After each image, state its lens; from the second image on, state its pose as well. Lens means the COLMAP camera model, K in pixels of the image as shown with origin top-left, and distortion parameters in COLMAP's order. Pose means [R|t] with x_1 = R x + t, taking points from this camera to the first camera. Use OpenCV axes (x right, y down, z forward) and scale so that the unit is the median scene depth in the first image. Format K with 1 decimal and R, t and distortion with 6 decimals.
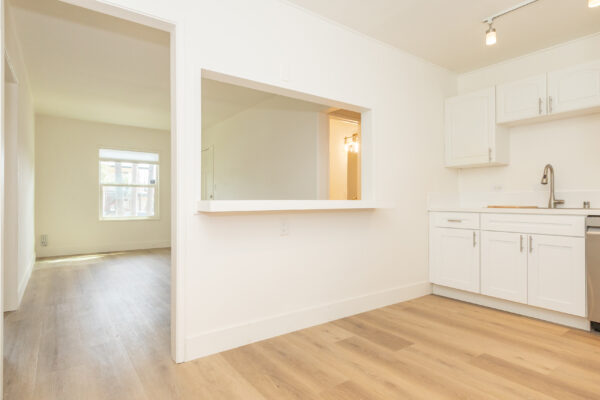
lens RADIAL K [[331.5, 0, 300.5], [0, 331.5, 204.6], [0, 0, 1]] dist [0.027898, -0.001238]
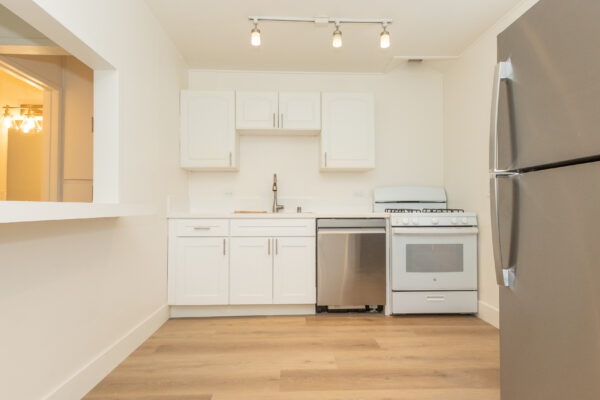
lens RADIAL K [[331.5, 0, 301.8], [0, 331.5, 203.0], [0, 0, 1]] dist [0.027898, -0.001238]
pose [[0.566222, 0.012619, 0.824156, -0.139524], [0.010382, 0.999694, -0.022439, 0.003732], [-0.824188, 0.021261, 0.565918, 0.331710]]
